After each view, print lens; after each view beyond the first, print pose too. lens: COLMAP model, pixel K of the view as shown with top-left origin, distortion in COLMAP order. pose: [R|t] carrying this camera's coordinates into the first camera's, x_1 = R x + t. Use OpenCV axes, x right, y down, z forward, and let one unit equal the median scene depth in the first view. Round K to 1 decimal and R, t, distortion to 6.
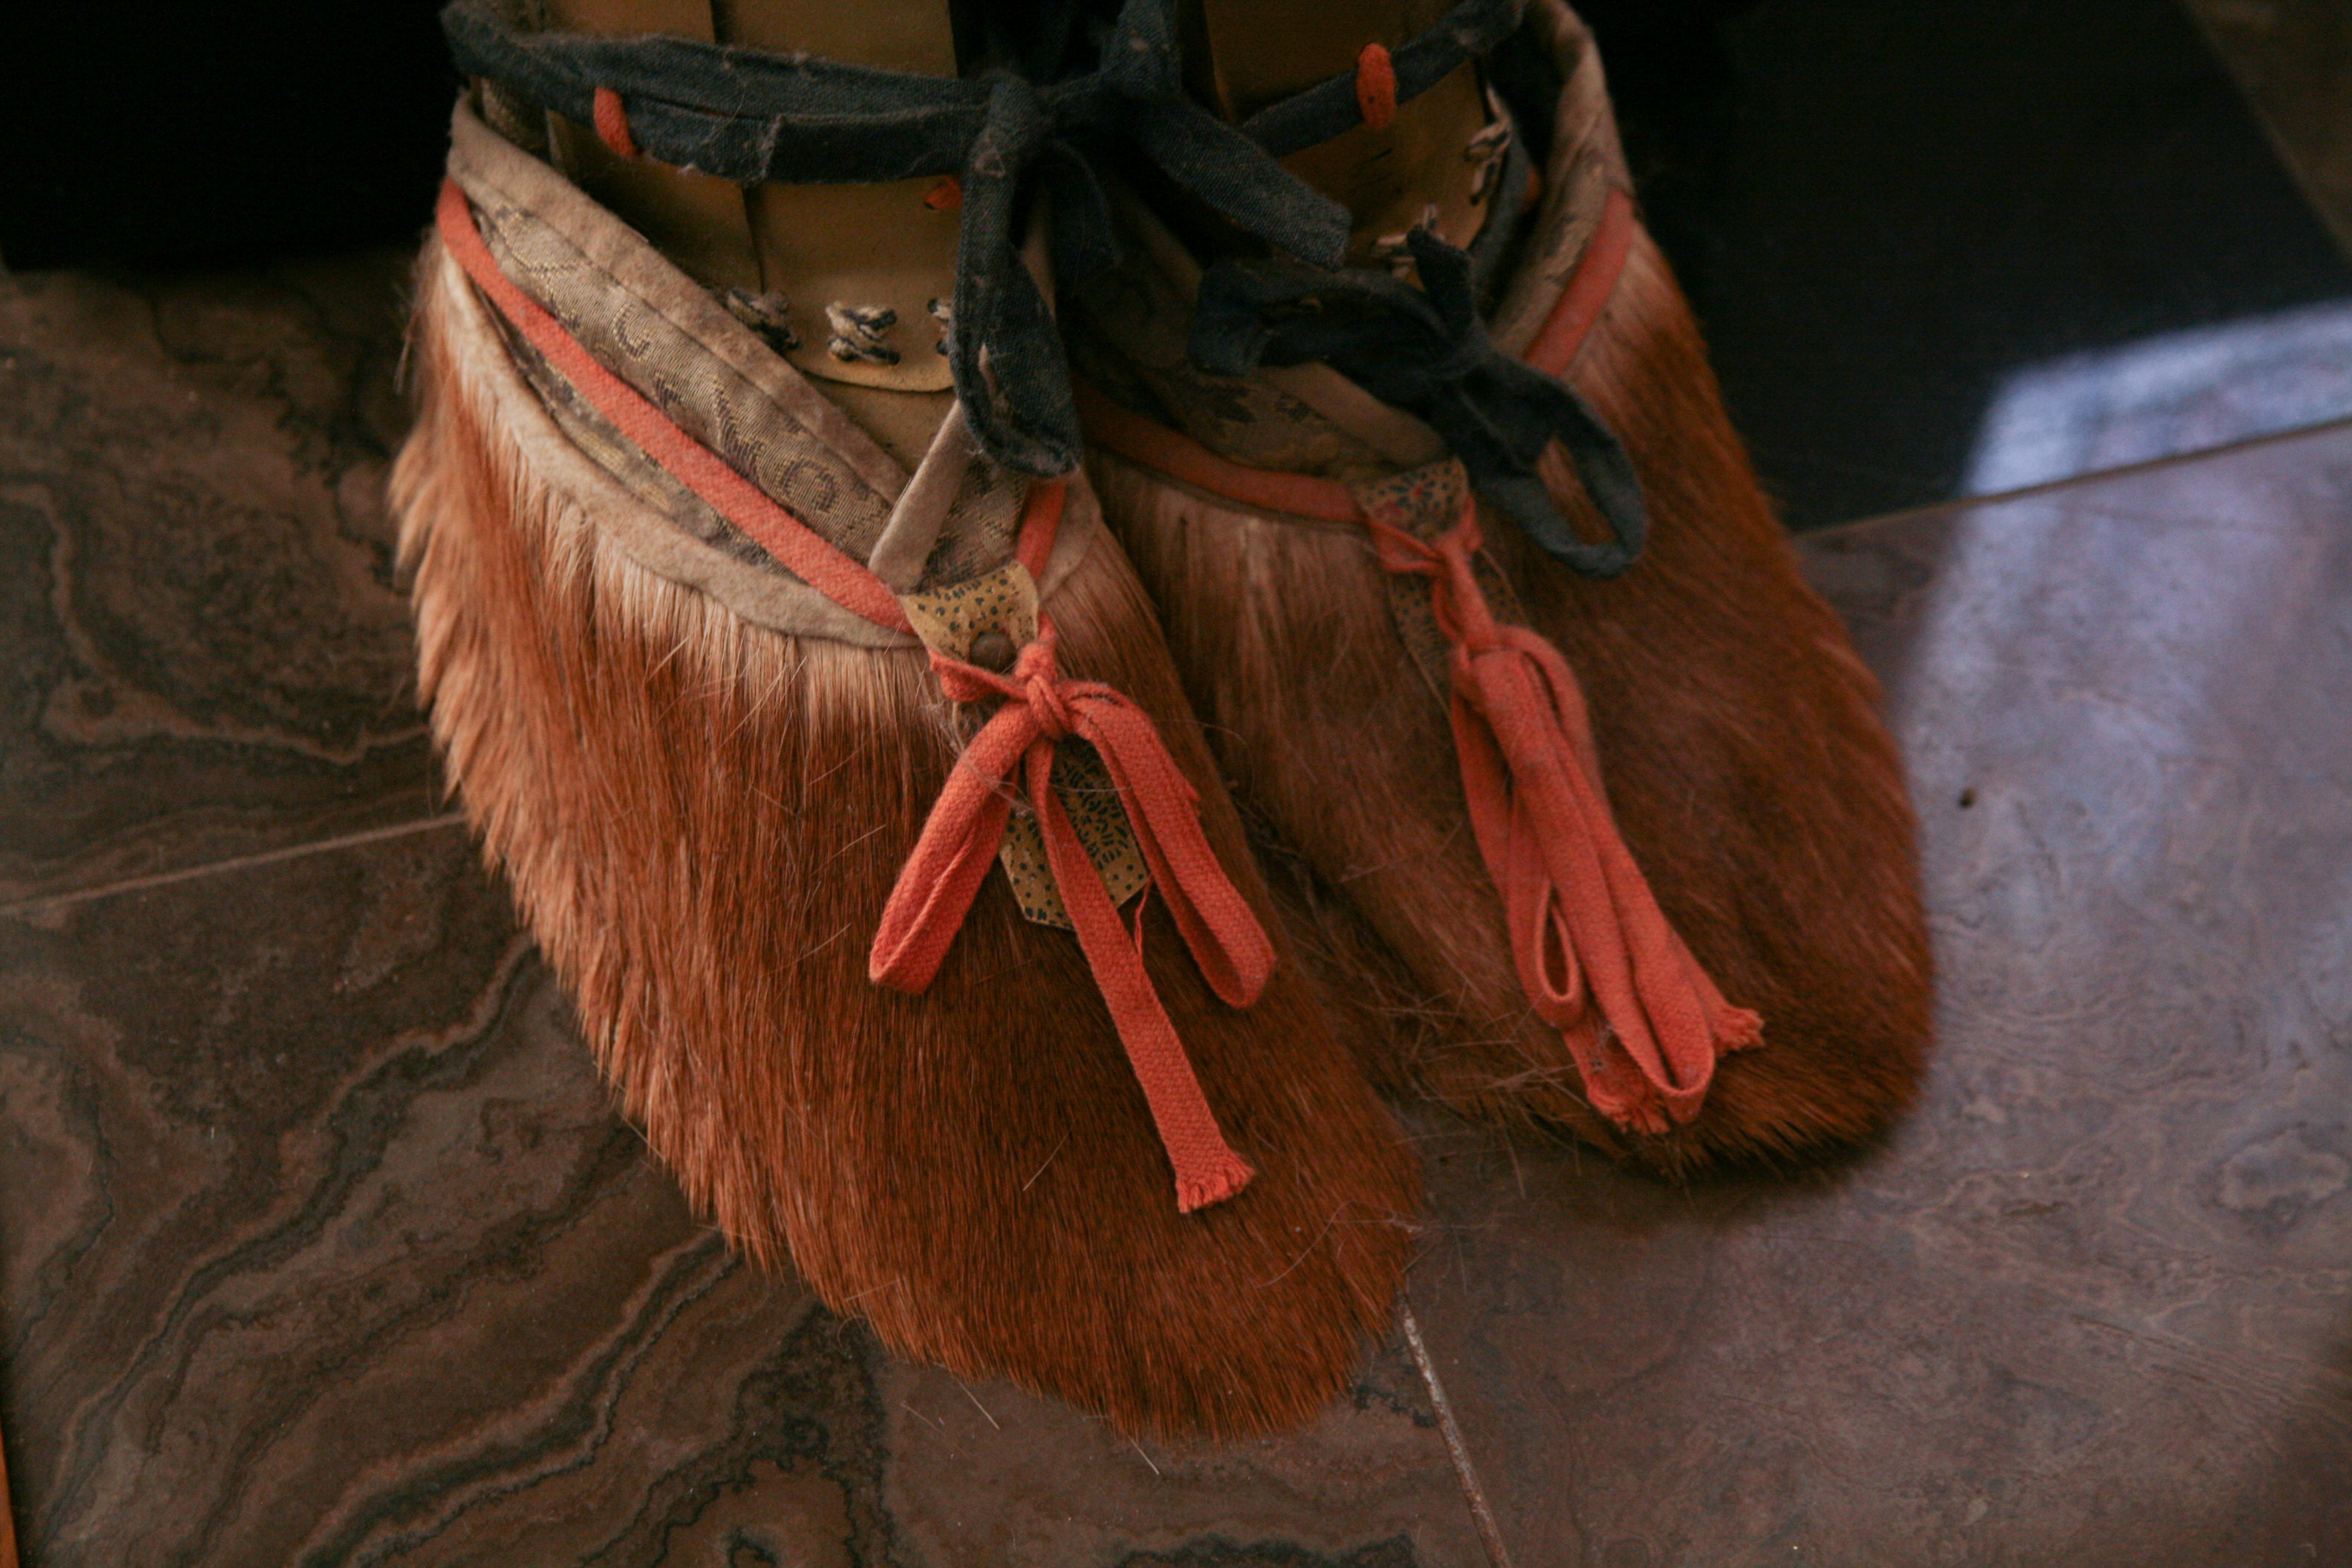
lens RADIAL K [[3853.2, 0, 1165.2], [0, 3853.2, 785.4], [0, 0, 1]] dist [0.110453, 0.000000]
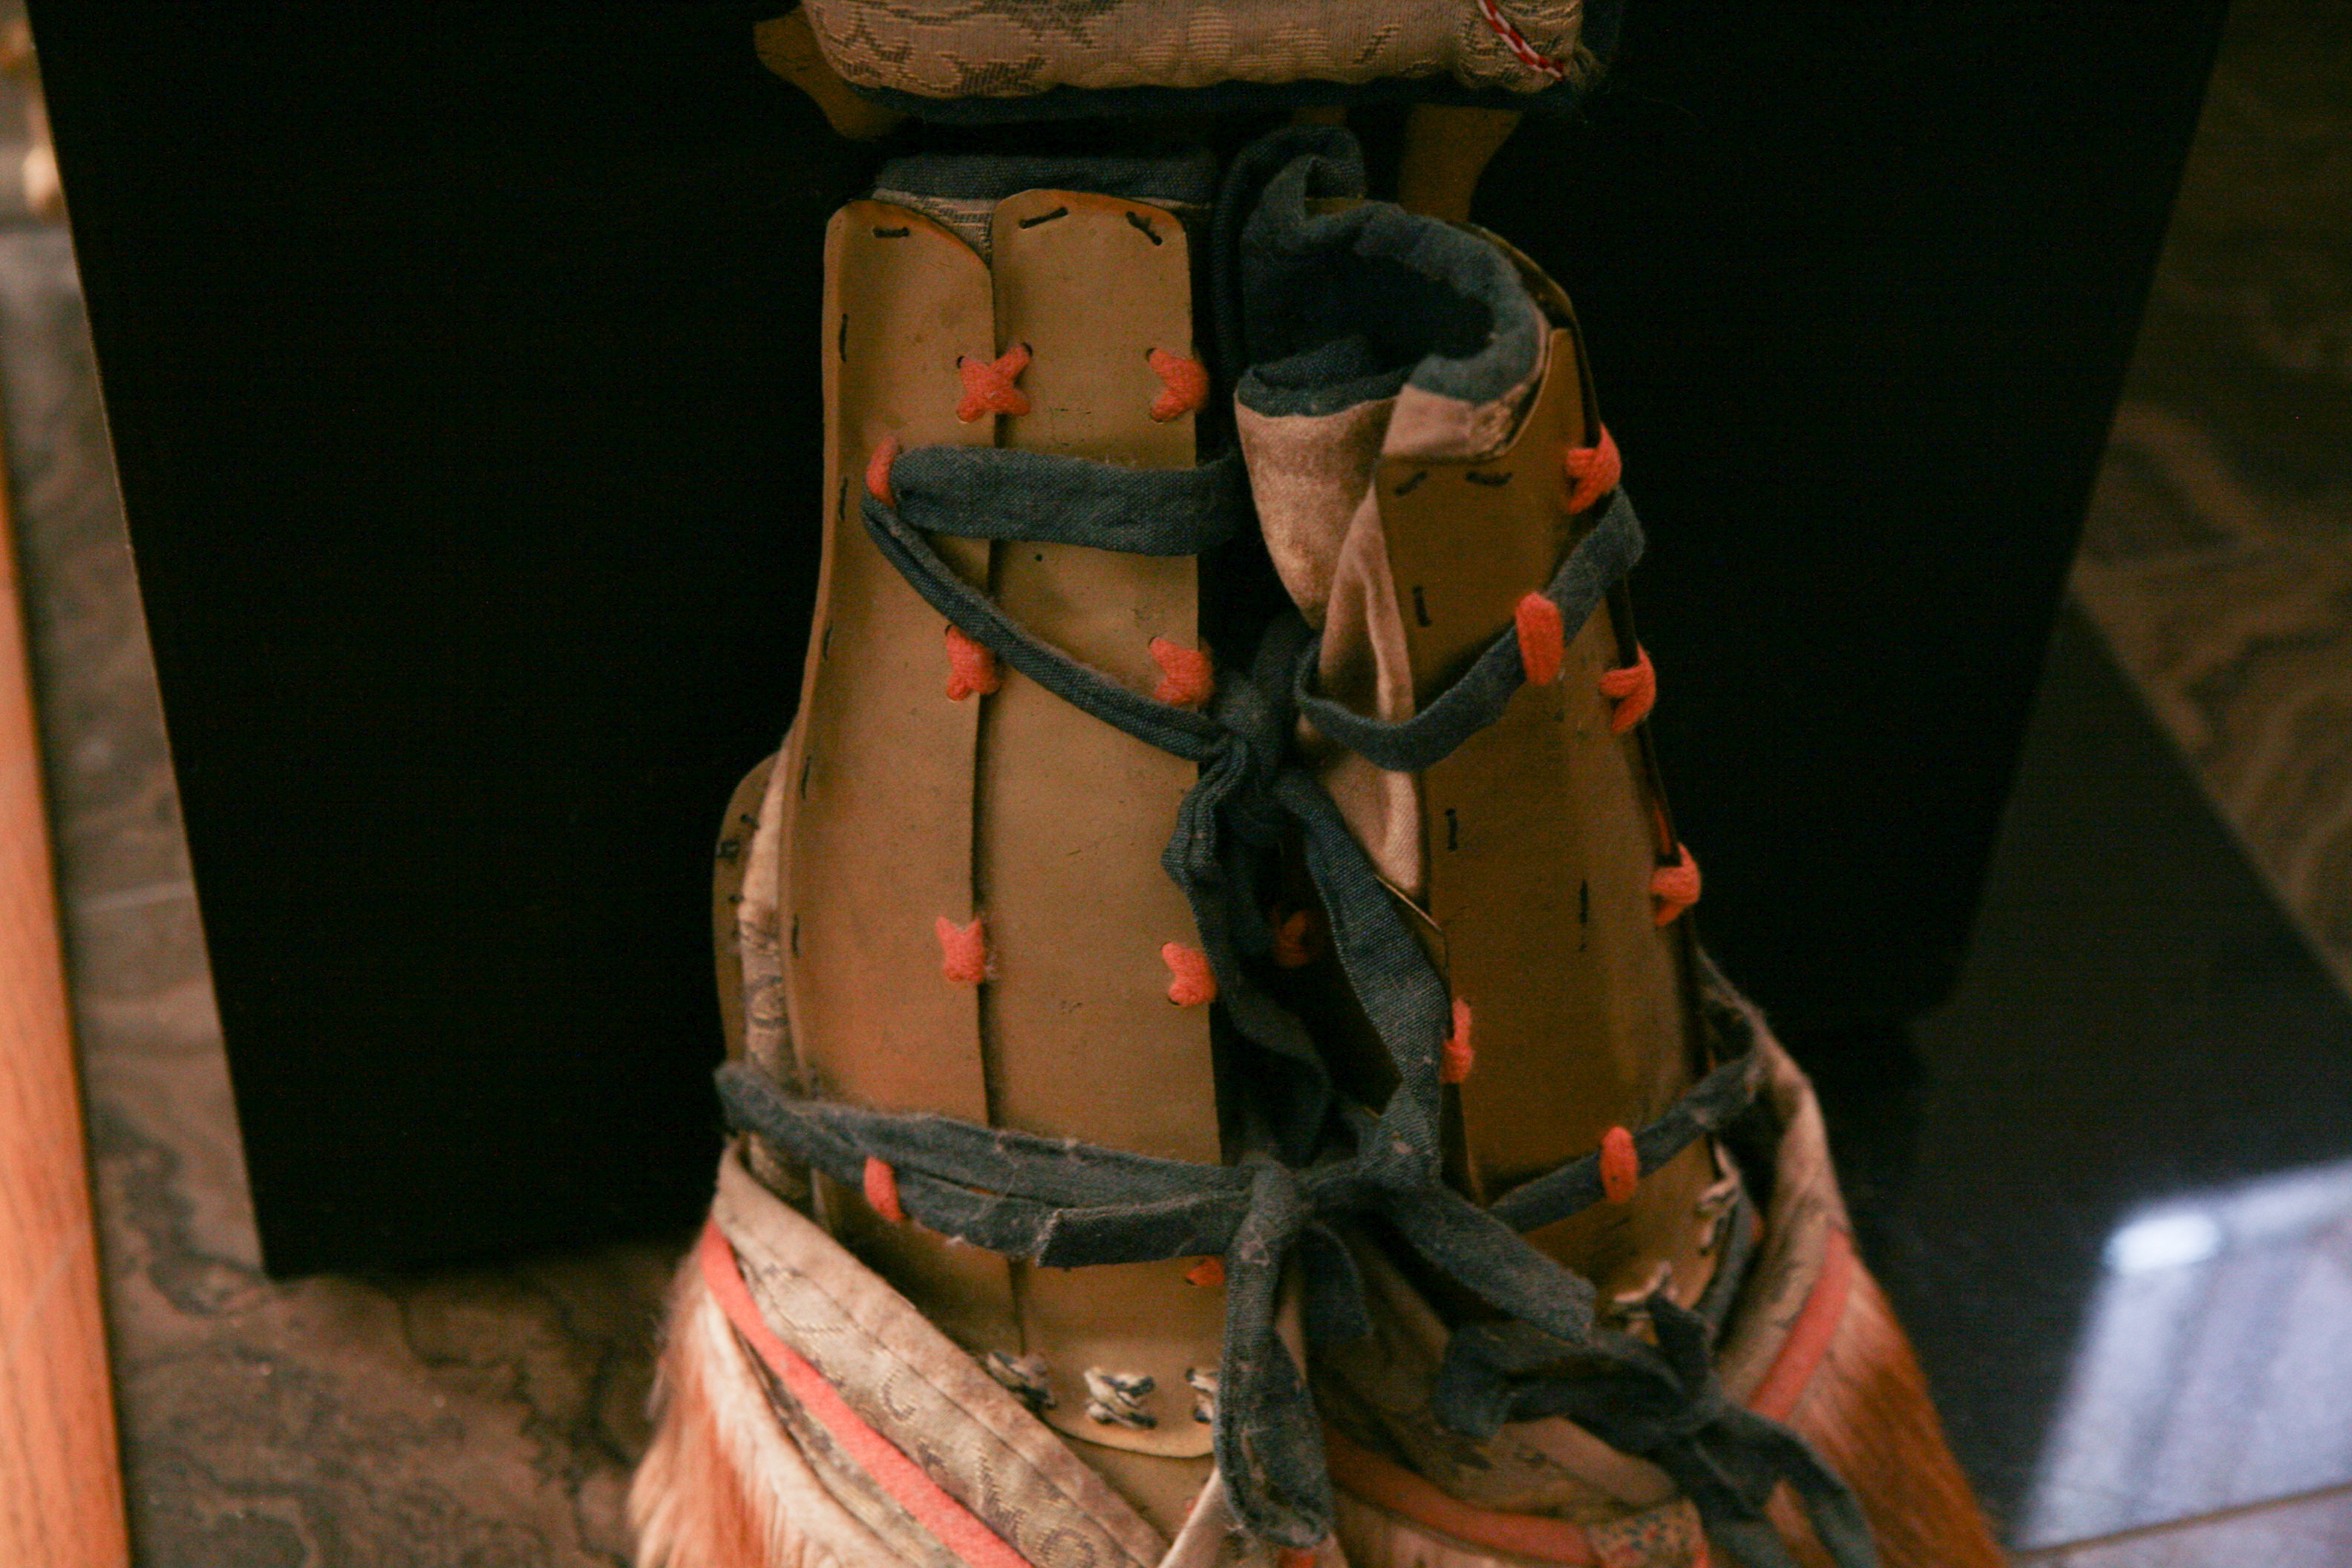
lens RADIAL K [[3853.2, 0, 1157.0], [0, 3853.2, 829.2], [0, 0, 1]] dist [0.110453, 0.000000]
pose [[0.999906, 0.006894, -0.011836, -0.056699], [-0.008645, 0.987883, -0.154961, -0.105971], [0.010624, 0.155049, 0.987850, -0.039532]]
